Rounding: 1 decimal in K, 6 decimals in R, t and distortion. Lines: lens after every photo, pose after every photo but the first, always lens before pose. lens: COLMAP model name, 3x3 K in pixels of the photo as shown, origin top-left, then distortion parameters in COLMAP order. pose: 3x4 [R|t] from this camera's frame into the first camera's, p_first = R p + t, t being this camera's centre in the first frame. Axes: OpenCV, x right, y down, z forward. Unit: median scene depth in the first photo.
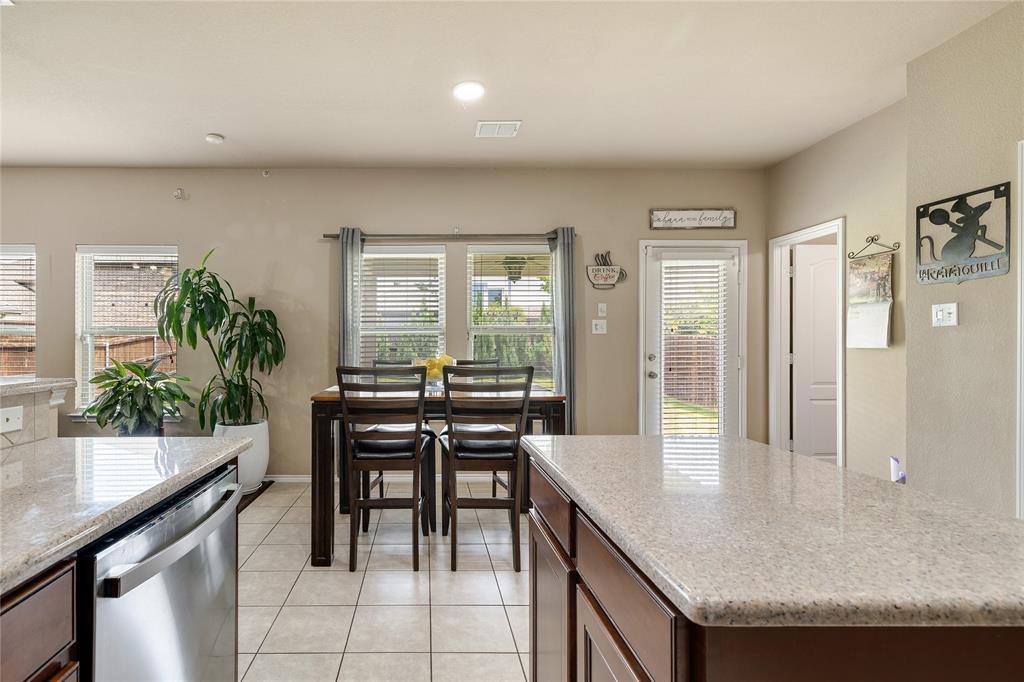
lens RADIAL K [[478.0, 0, 509.5], [0, 478.0, 343.4], [0, 0, 1]] dist [0.005332, 0.000683]
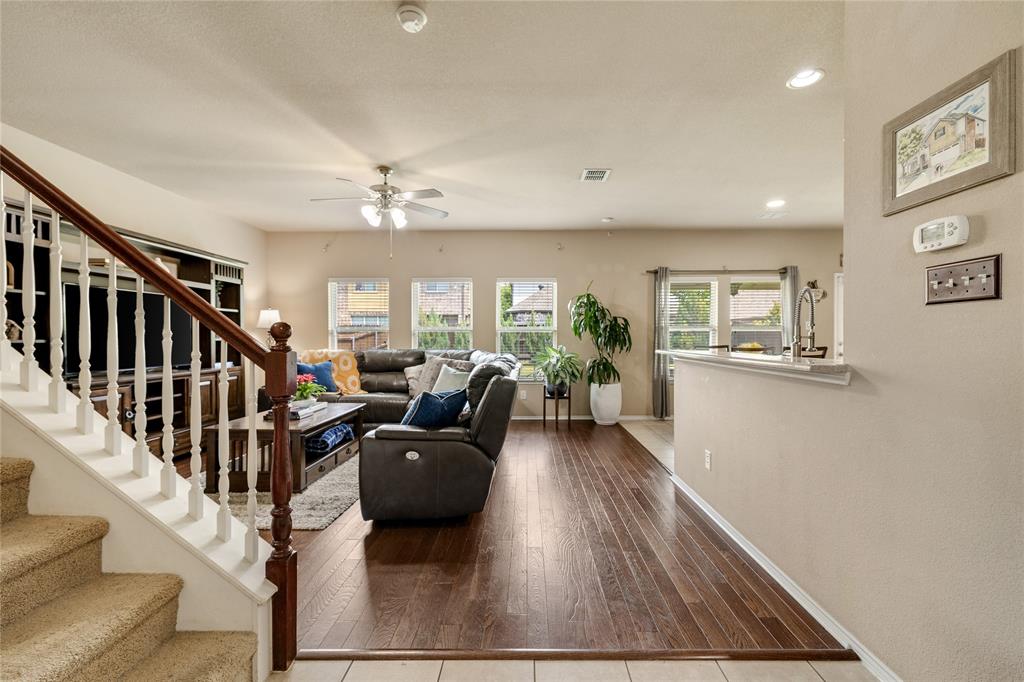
lens RADIAL K [[426.6, 0, 520.7], [0, 426.6, 337.5], [0, 0, 1]] dist [-0.002888, -0.000312]
pose [[0.999988, -0.004477, 0.001761, -1.923018], [0.004470, 0.999982, 0.003937, -0.008078], [-0.001778, -0.003929, 0.999991, -1.116957]]
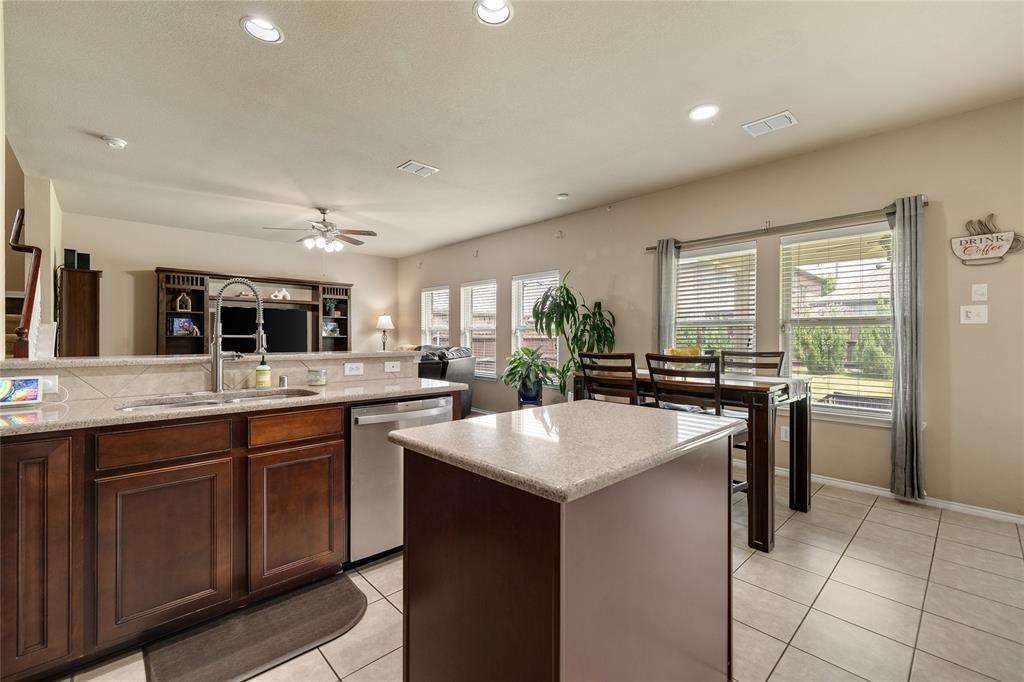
lens RADIAL K [[426.6, 0, 519.5], [0, 426.6, 339.6], [0, 0, 1]] dist [-0.002888, -0.000312]
pose [[0.697057, 0.007129, -0.716980, 0.398124], [-0.000568, 0.999956, 0.009390, -0.000055], [0.717016, -0.006138, 0.697030, -0.019736]]
